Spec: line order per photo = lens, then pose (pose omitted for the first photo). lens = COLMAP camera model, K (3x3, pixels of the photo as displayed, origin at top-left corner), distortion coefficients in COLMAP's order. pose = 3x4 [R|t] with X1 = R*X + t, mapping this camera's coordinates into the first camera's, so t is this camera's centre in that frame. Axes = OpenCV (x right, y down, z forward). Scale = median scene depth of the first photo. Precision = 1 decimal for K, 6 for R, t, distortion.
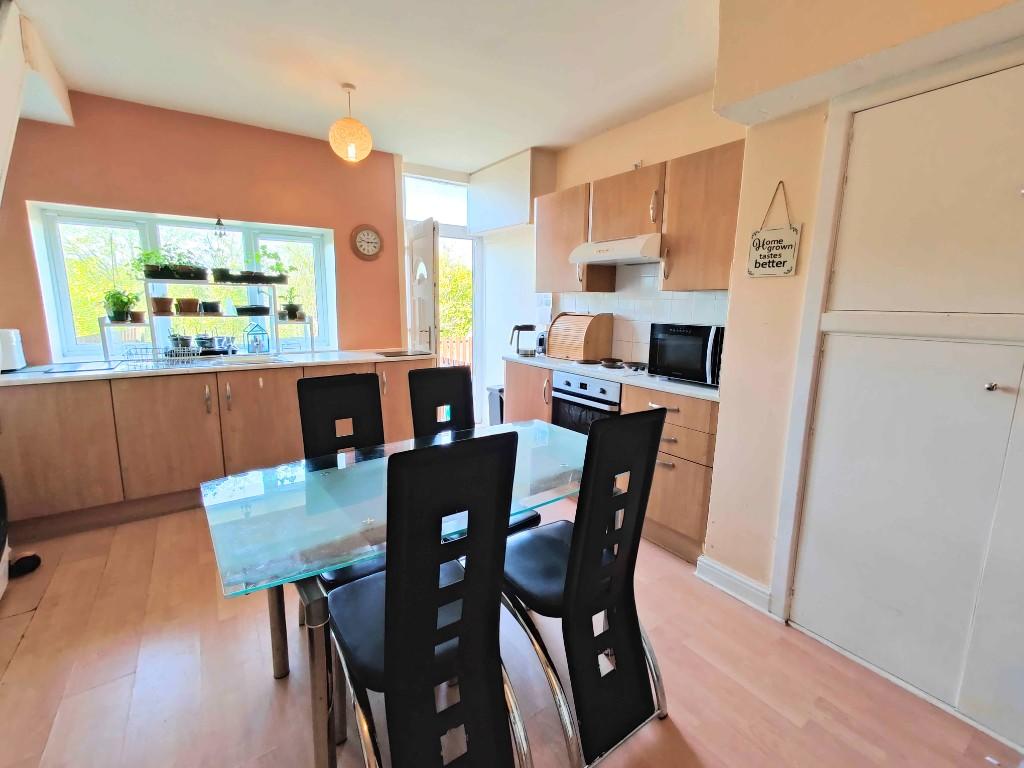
lens RADIAL K [[447.4, 0, 508.3], [0, 447.4, 384.4], [0, 0, 1]] dist [0.002312, 0.001098]
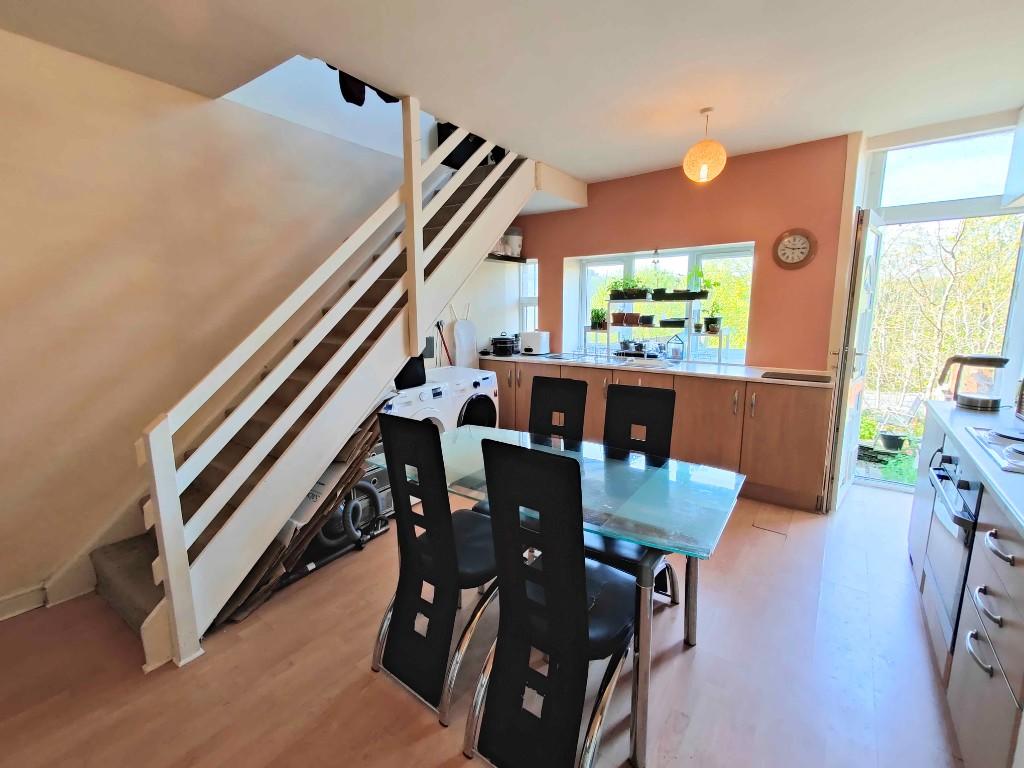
lens RADIAL K [[447.4, 0, 509.2], [0, 447.4, 379.1], [0, 0, 1]] dist [0.002312, 0.001098]
pose [[0.321637, 0.137239, -0.936865, 0.407068], [-0.162483, 0.982763, 0.088180, -0.055559], [0.932818, 0.123863, 0.338392, 0.228207]]
